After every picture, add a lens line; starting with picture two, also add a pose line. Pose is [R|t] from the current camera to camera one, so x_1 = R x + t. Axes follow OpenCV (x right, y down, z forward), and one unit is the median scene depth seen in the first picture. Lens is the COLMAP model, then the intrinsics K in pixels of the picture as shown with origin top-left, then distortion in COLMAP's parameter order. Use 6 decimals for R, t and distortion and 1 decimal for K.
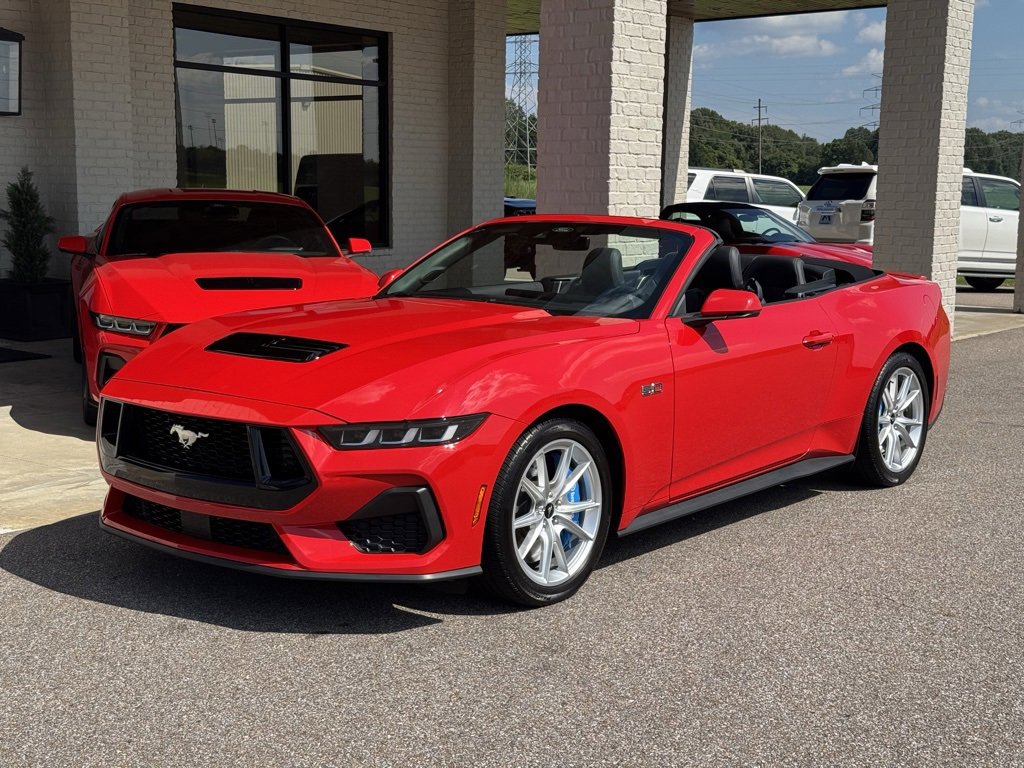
lens RADIAL K [[1427.4, 0, 517.6], [0, 1427.4, 383.0], [0, 0, 1]] dist [0.122018, 0.000000]
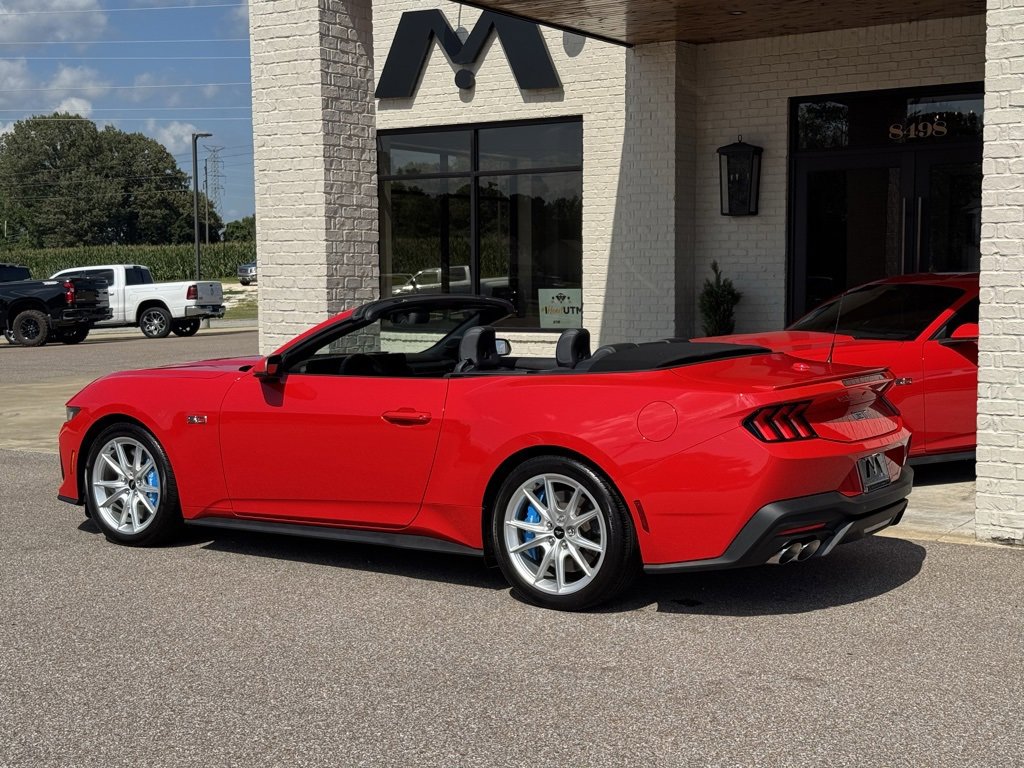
lens RADIAL K [[1427.4, 0, 516.7], [0, 1427.4, 384.7], [0, 0, 1]] dist [0.122018, 0.000000]
pose [[0.091791, 0.068771, -0.993401, 0.850064], [-0.127910, 0.990162, 0.056728, -0.083595], [0.987529, 0.121858, 0.099684, 0.670950]]
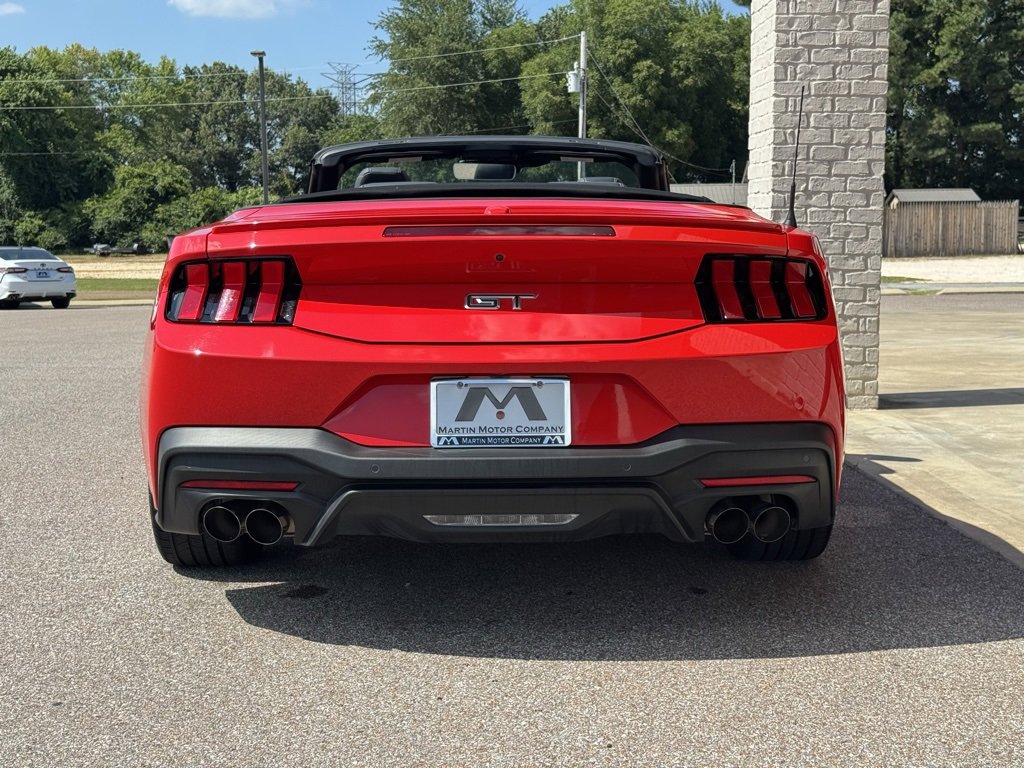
lens RADIAL K [[1427.4, 0, 510.3], [0, 1427.4, 378.7], [0, 0, 1]] dist [0.122018, 0.000000]
pose [[-0.758791, 0.056971, -0.648838, 0.415805], [-0.095019, 0.975828, 0.196804, -0.101306], [0.644366, 0.210986, -0.735036, 1.158610]]
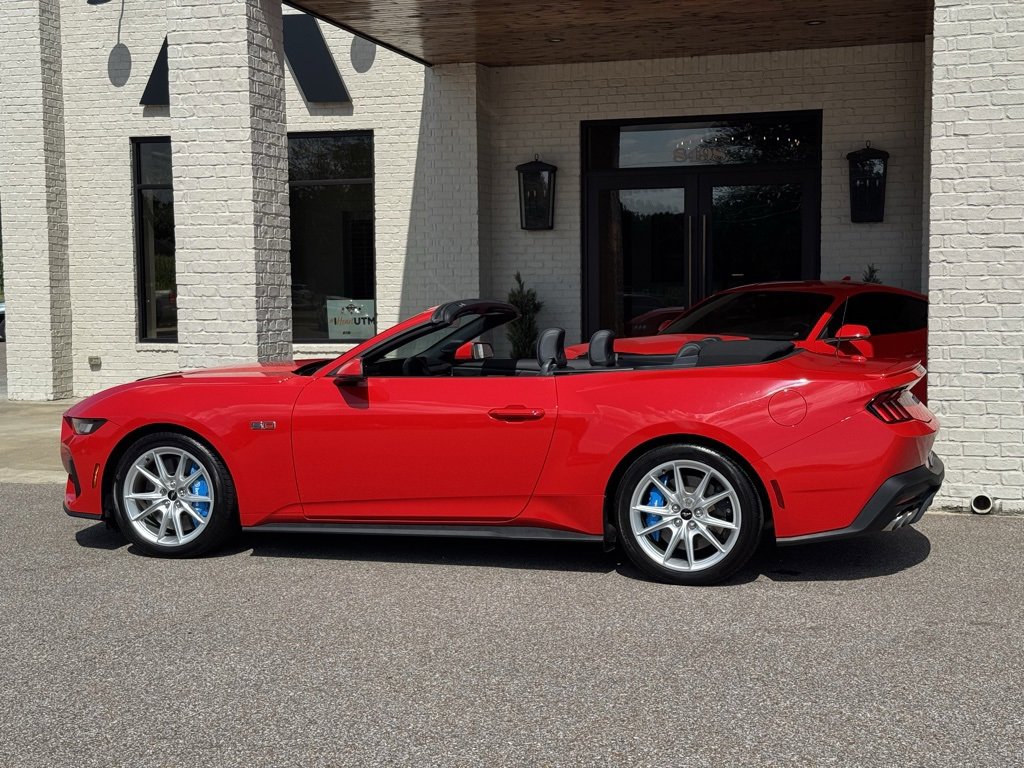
lens RADIAL K [[1427.4, 0, 512.2], [0, 1427.4, 374.6], [0, 0, 1]] dist [0.122018, 0.000000]
pose [[0.379434, 0.045023, -0.924123, 0.828017], [-0.112490, 0.993650, 0.002223, -0.042273], [0.918355, 0.103111, 0.382089, 0.401978]]
